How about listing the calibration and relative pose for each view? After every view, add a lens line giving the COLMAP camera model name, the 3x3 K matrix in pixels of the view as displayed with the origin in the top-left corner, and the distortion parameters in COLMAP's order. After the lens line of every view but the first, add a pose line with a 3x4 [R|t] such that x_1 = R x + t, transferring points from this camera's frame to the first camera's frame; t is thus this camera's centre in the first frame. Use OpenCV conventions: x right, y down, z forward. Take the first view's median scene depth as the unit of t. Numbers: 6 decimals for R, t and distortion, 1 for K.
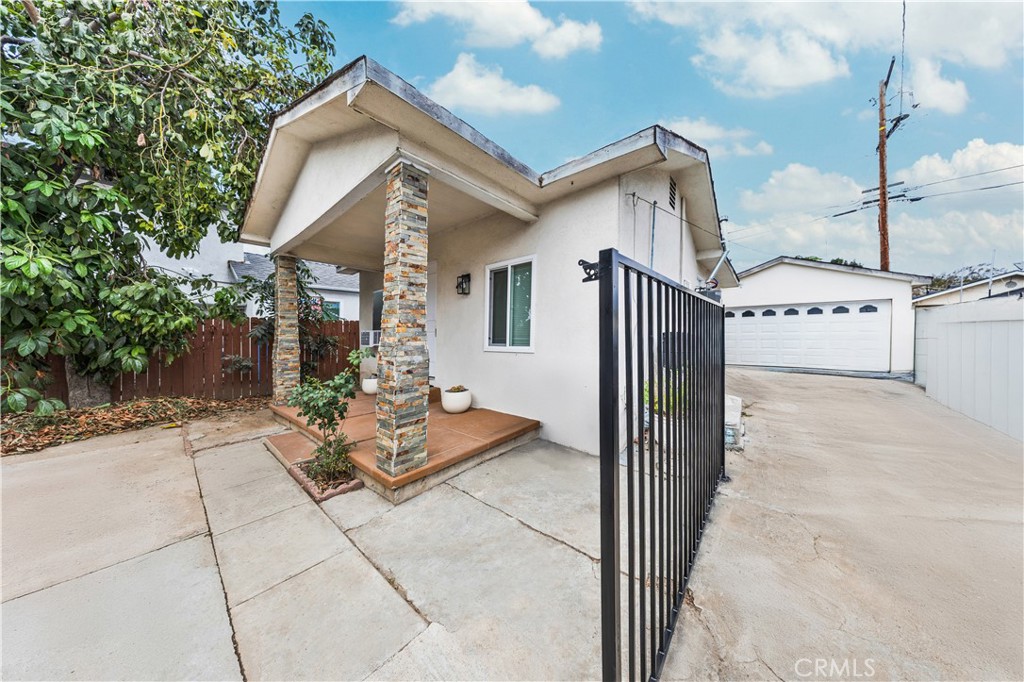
lens RADIAL K [[301.0, 0, 510.6], [0, 301.0, 339.9], [0, 0, 1]] dist [-0.006639, -0.000188]
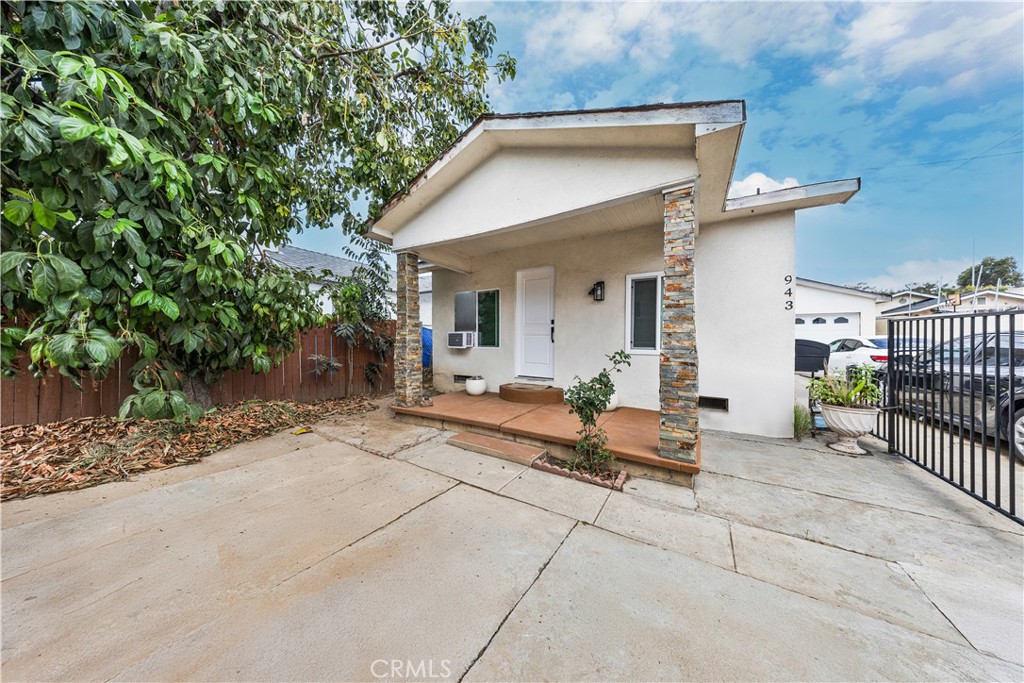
lens RADIAL K [[301.0, 0, 508.5], [0, 301.0, 343.6], [0, 0, 1]] dist [-0.006639, -0.000188]
pose [[0.989397, 0.013834, 0.144573, -0.662084], [-0.015324, 0.999840, 0.009199, -0.000791], [-0.144423, -0.011317, 0.989451, -0.011556]]
